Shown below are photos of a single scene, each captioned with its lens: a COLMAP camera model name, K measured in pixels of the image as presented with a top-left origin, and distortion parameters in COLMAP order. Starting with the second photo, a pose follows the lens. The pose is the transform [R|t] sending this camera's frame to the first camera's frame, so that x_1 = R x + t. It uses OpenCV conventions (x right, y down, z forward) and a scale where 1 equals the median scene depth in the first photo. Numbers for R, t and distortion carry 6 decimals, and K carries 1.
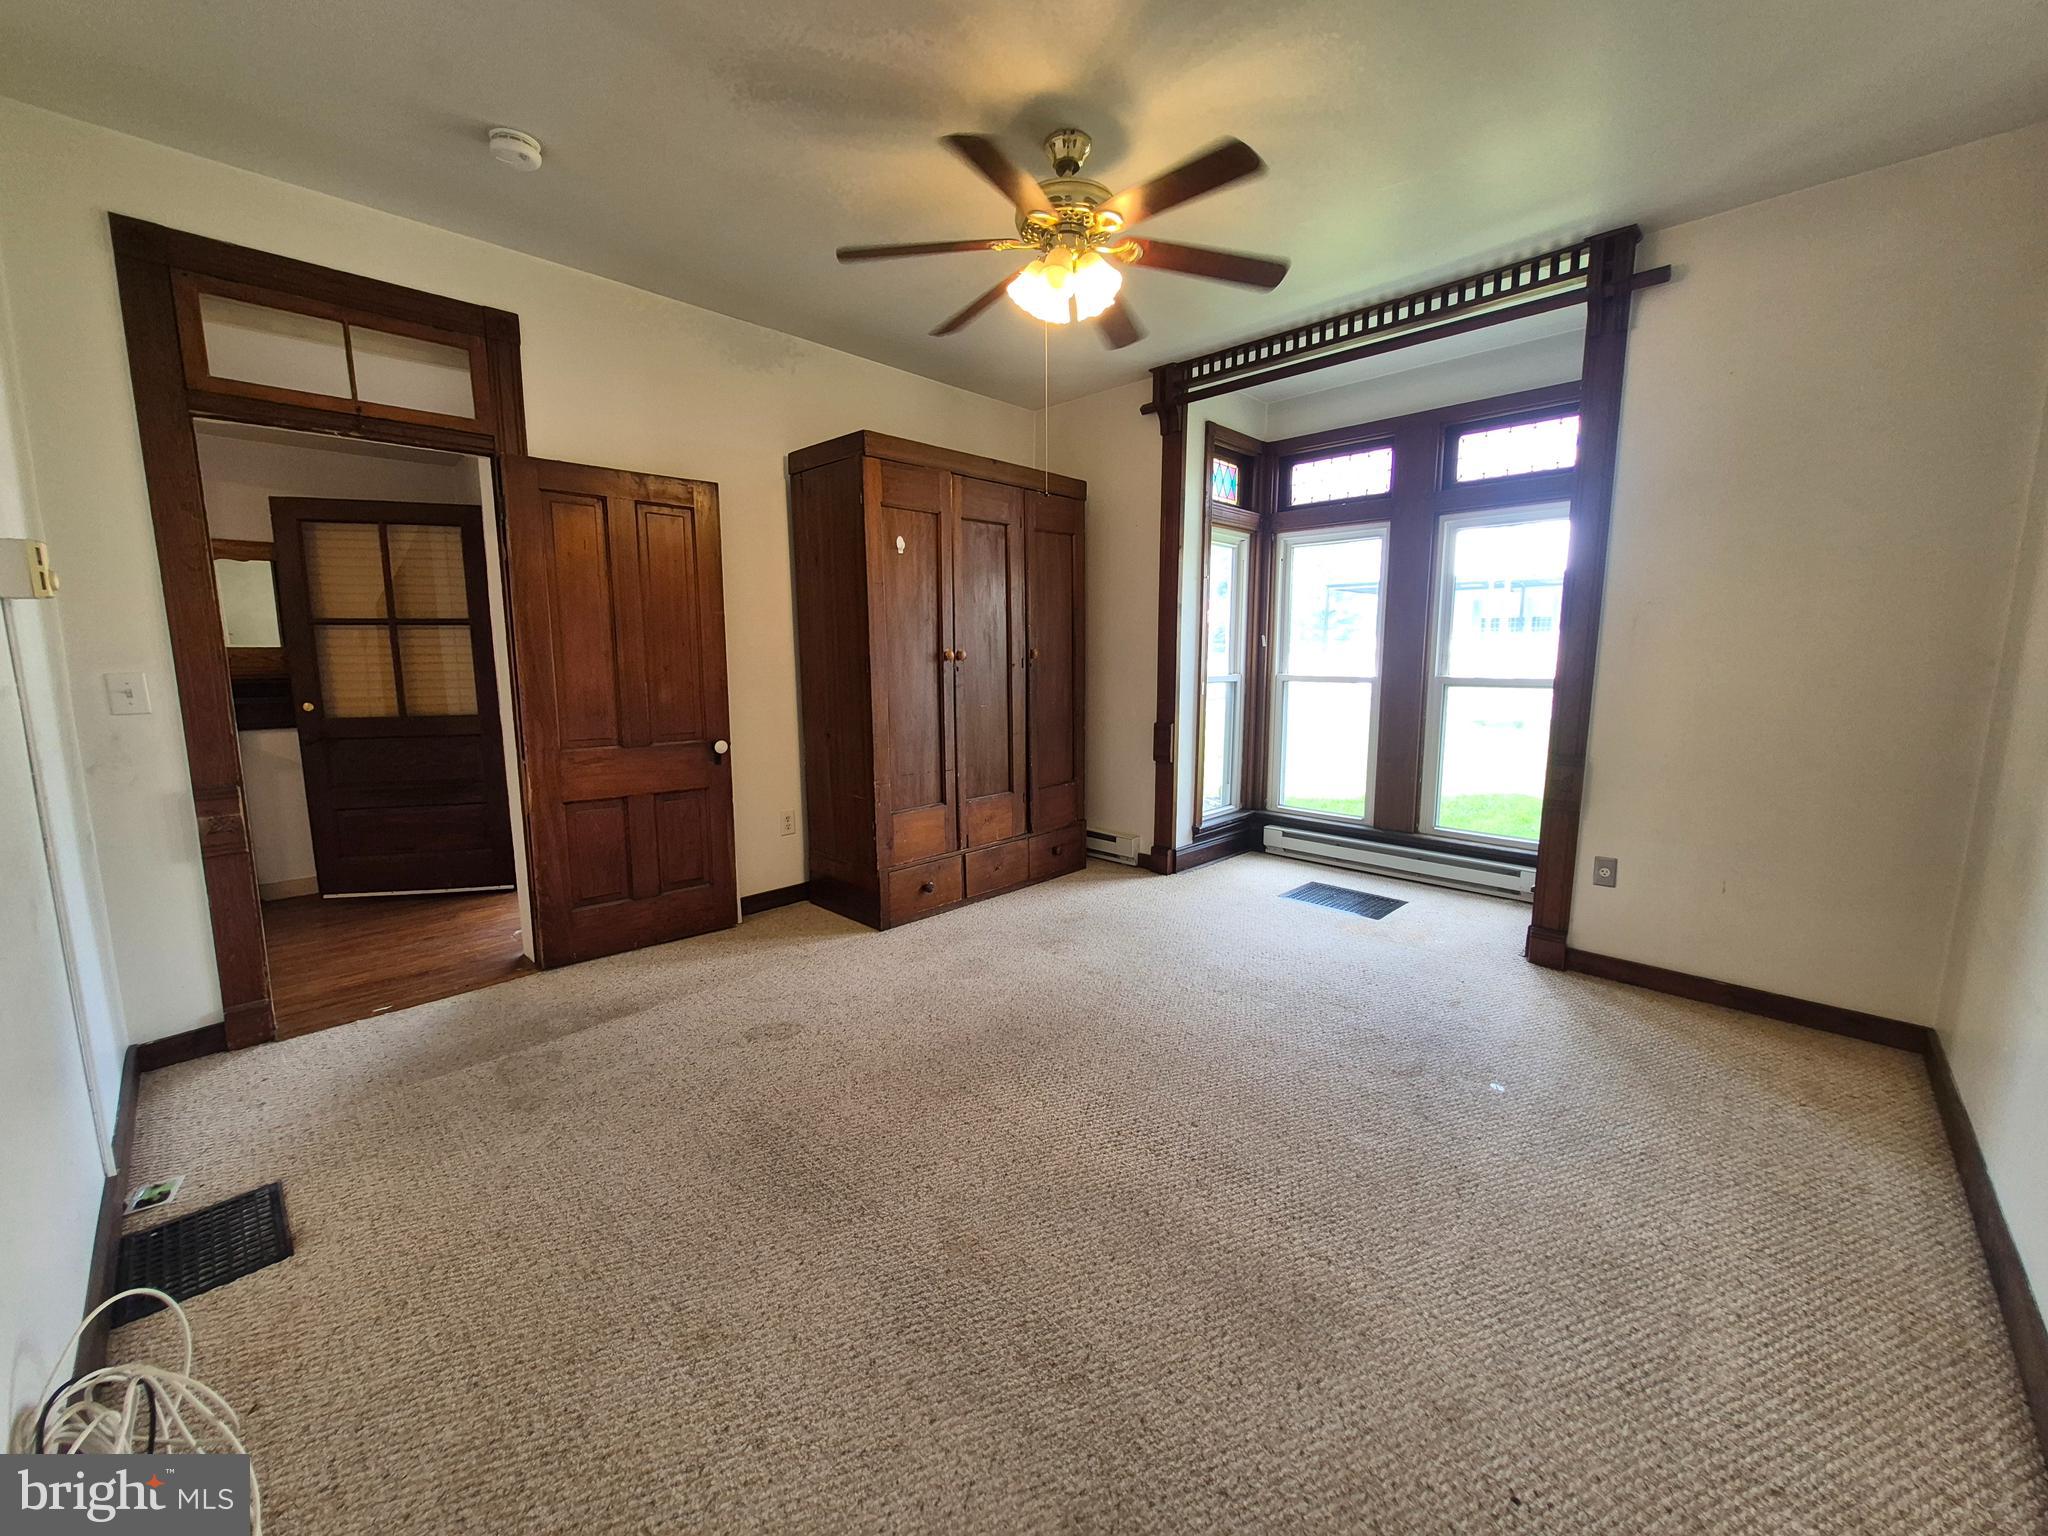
lens RADIAL K [[799.0, 0, 1016.5], [0, 799.0, 765.1], [0, 0, 1]] dist [0.006880, -0.002530]
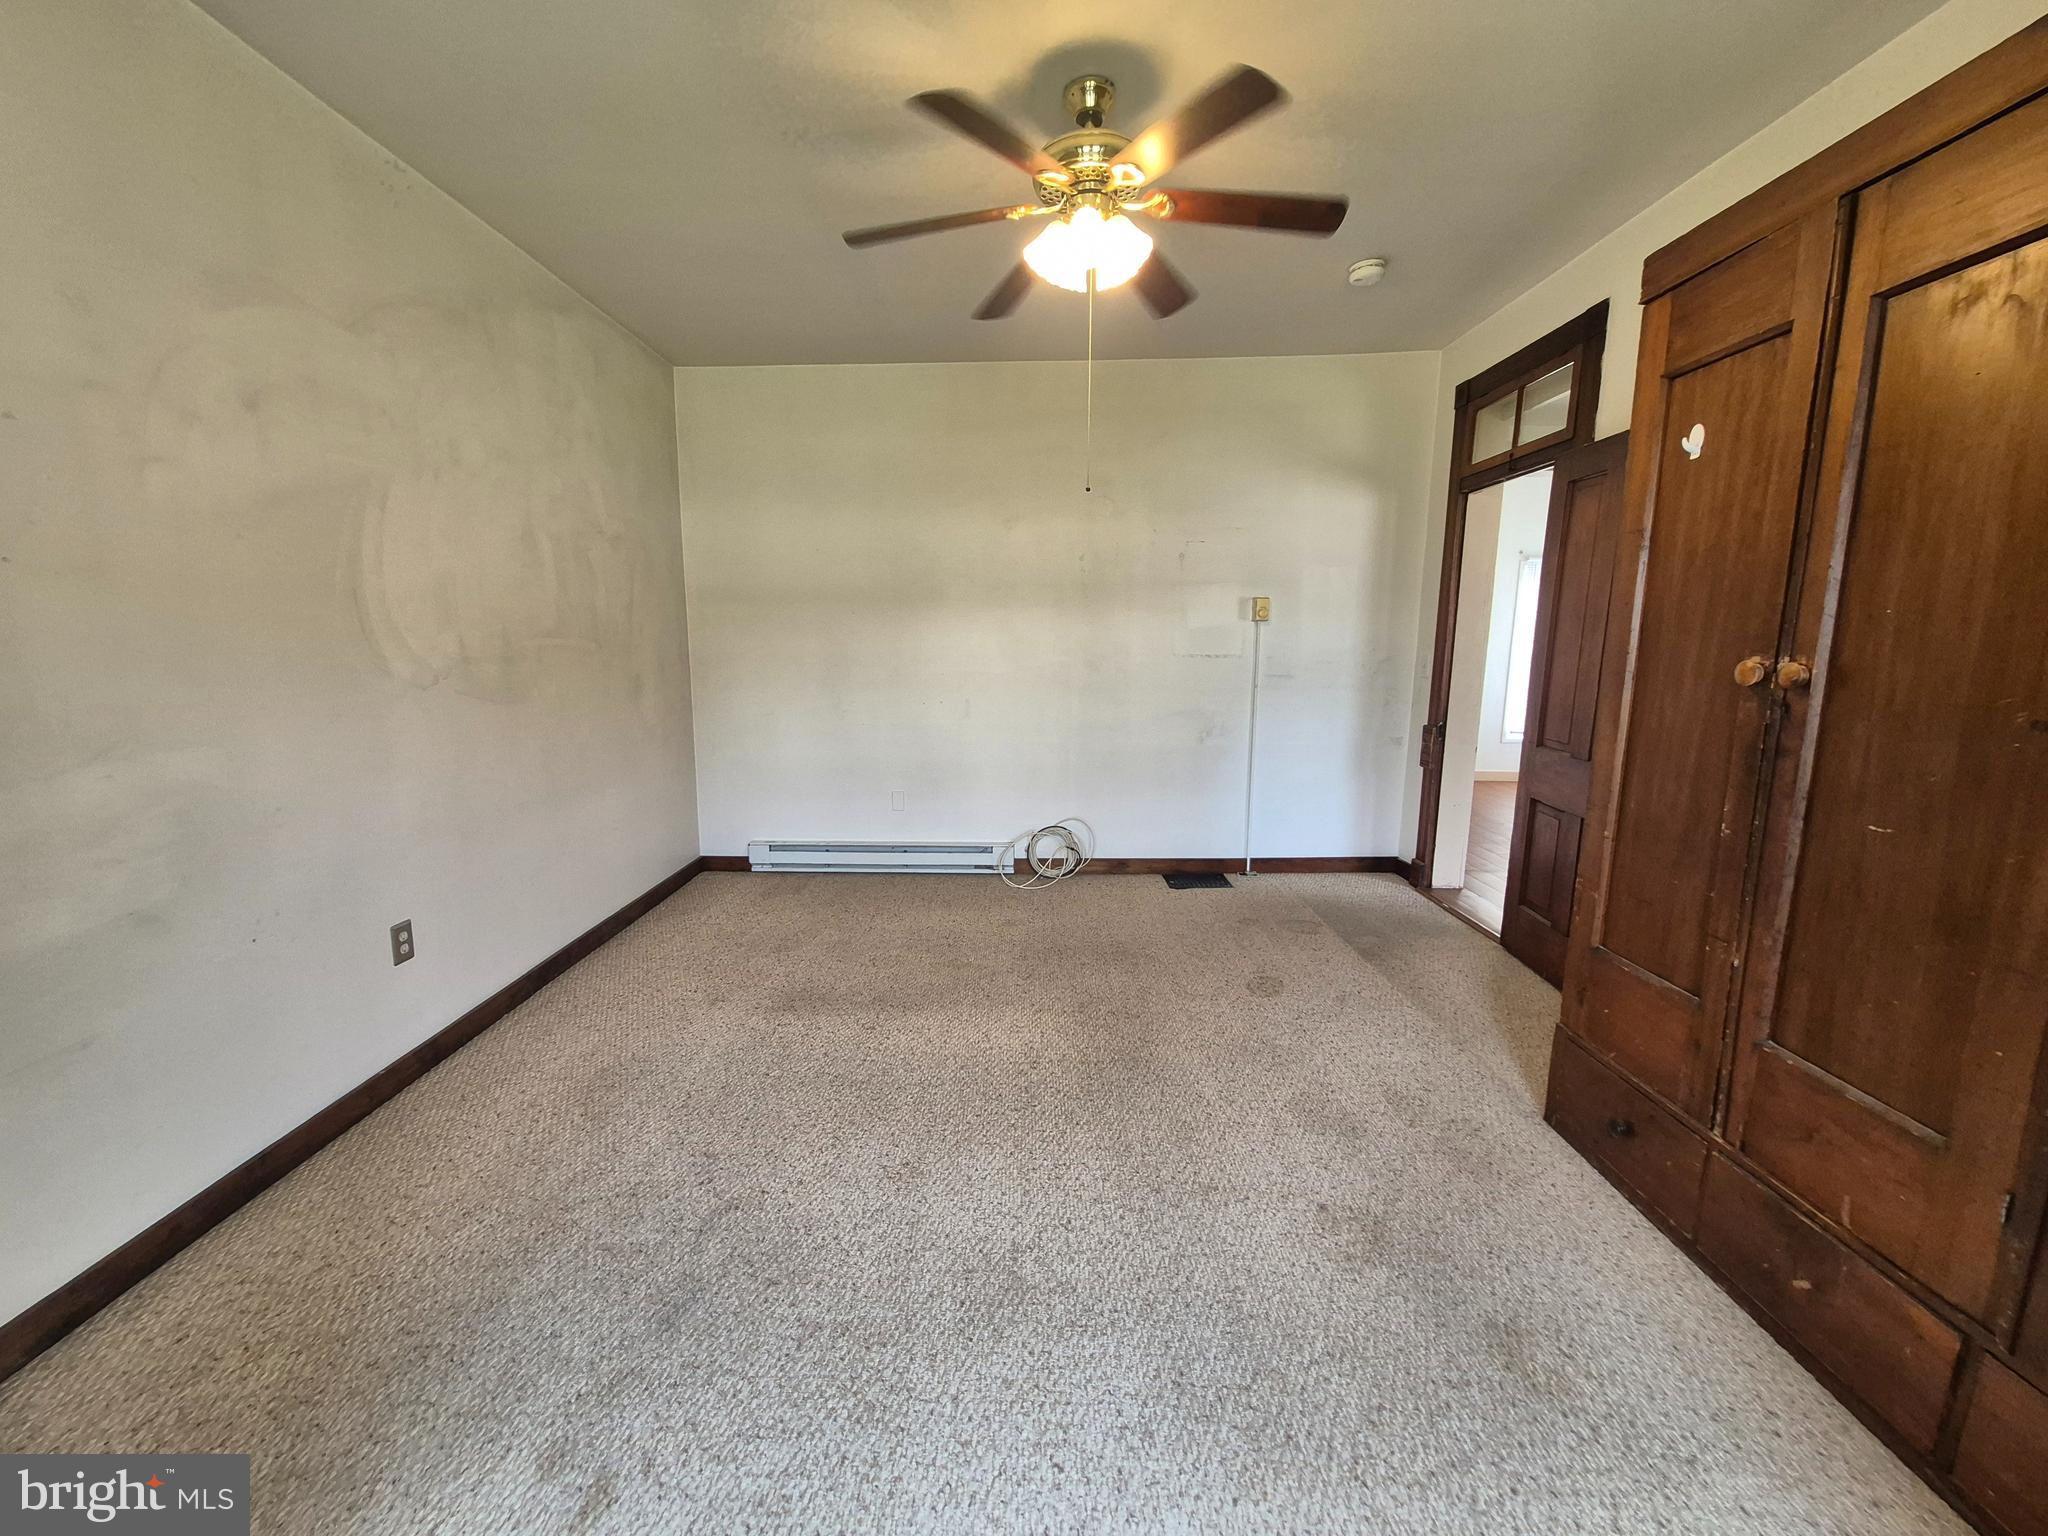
lens RADIAL K [[799.0, 0, 1006.3], [0, 799.0, 762.0], [0, 0, 1]] dist [0.006880, -0.002530]
pose [[-0.735245, 0.108895, -0.668997, 0.556666], [-0.098030, 0.959548, 0.263926, -0.187747], [0.670675, 0.259632, -0.694828, 1.185760]]
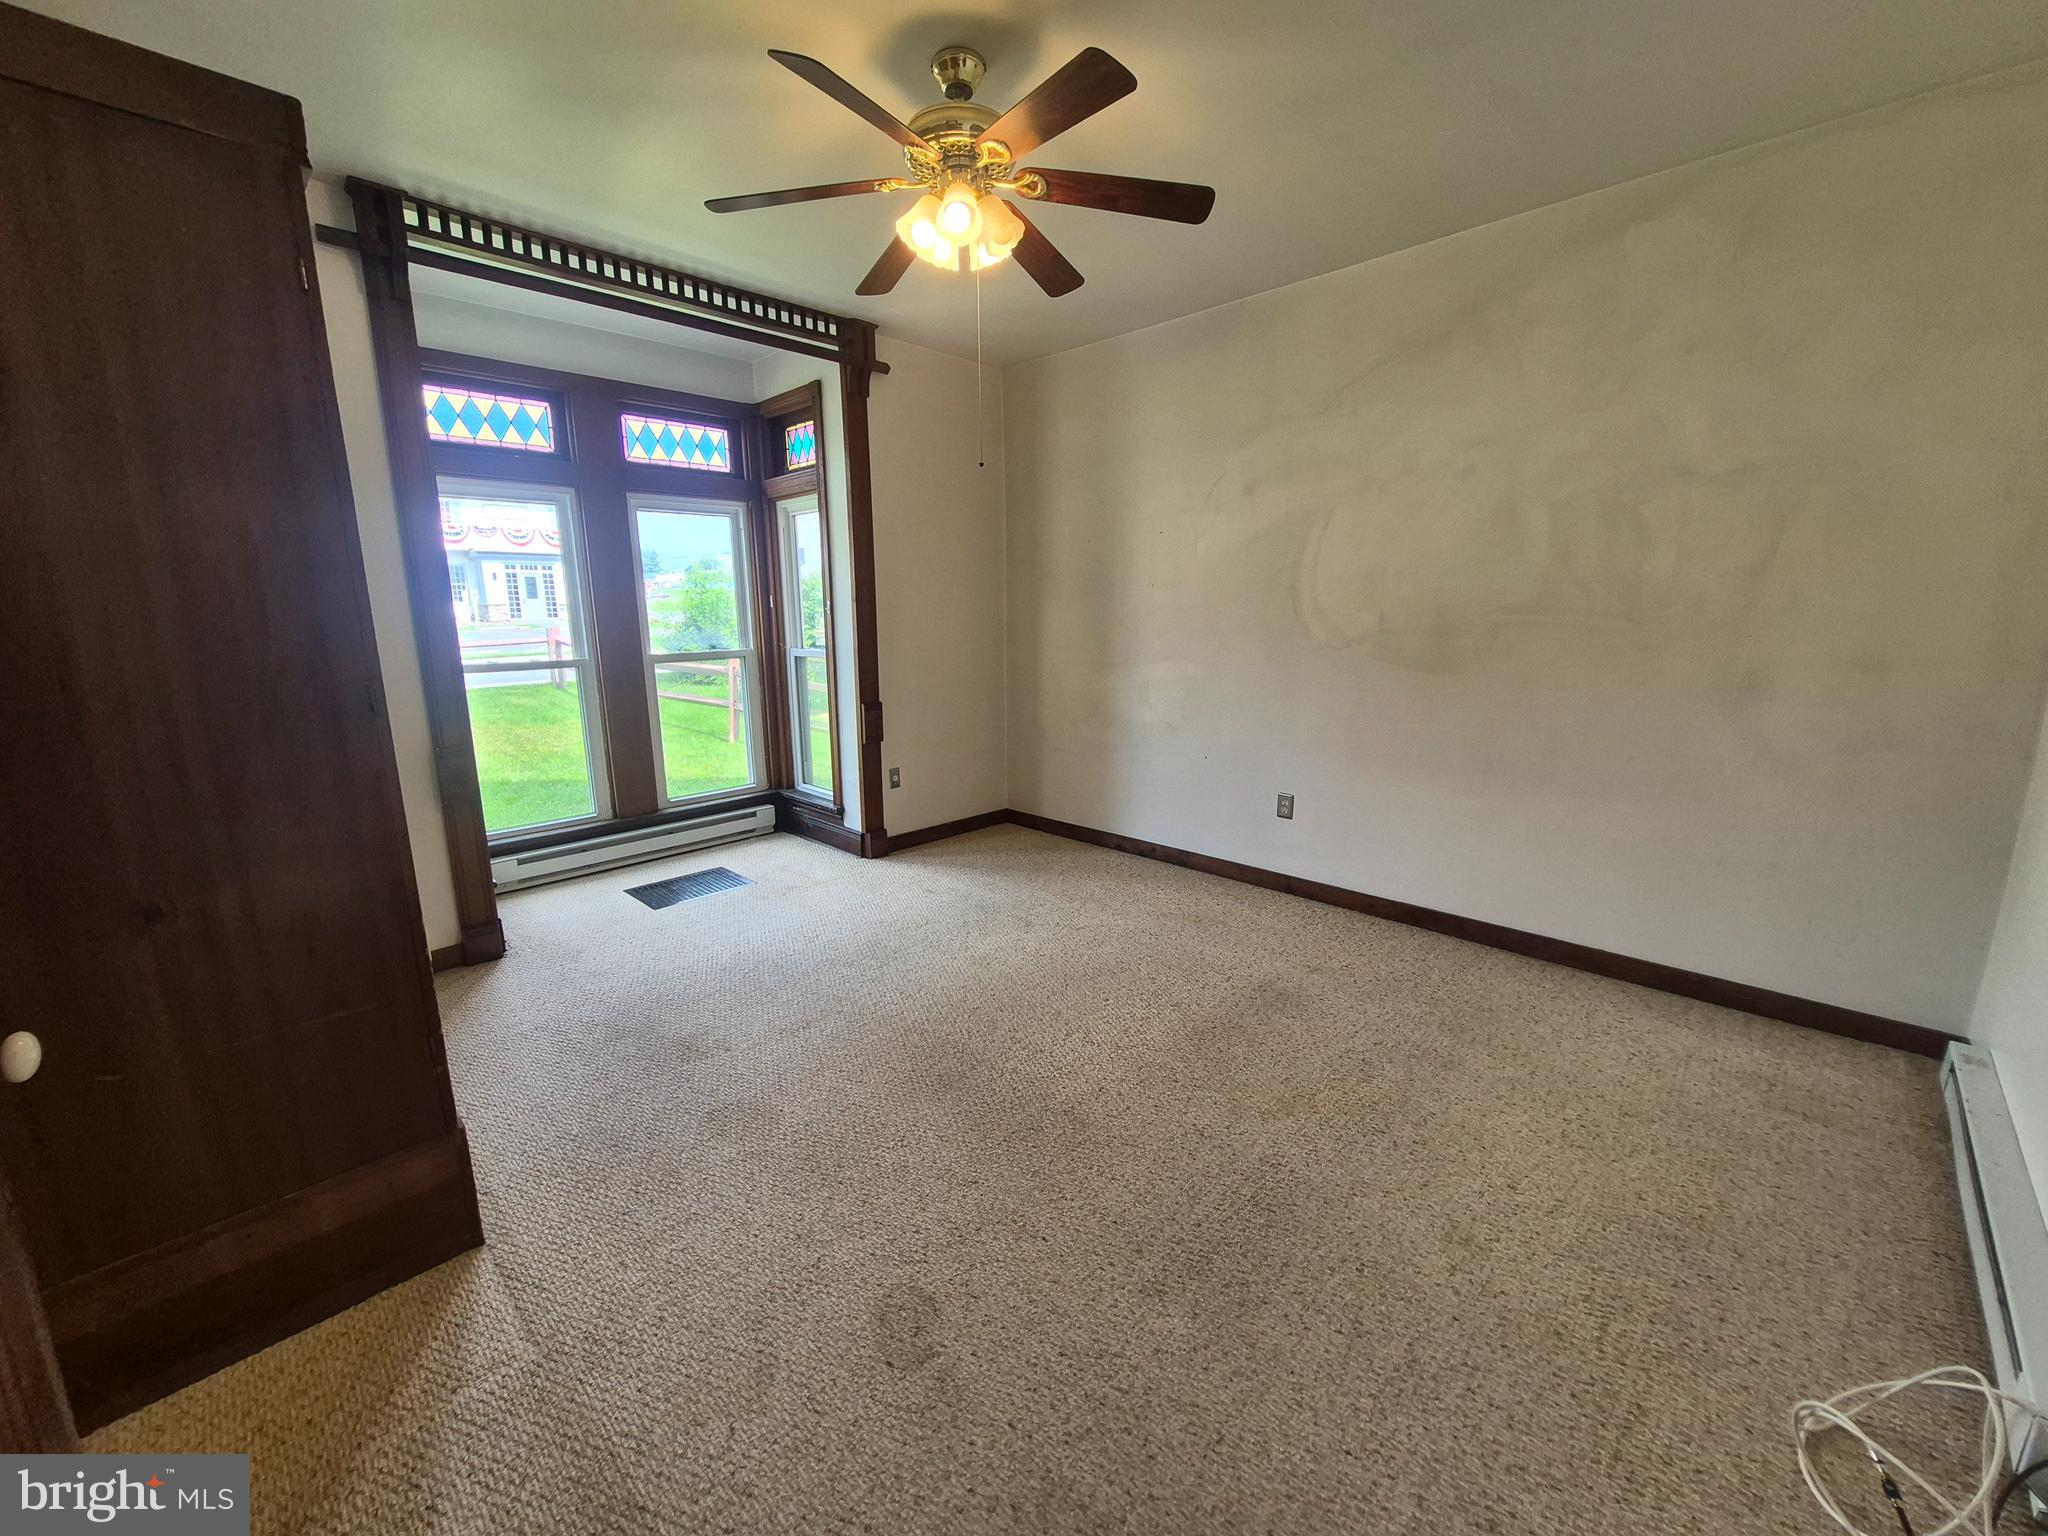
lens RADIAL K [[799.0, 0, 1015.5], [0, 799.0, 761.0], [0, 0, 1]] dist [0.006880, -0.002530]
pose [[0.007101, -0.185262, 0.982663, -0.641666], [0.155886, 0.970879, 0.181914, -0.119095], [-0.987750, 0.151892, 0.035773, 0.686806]]
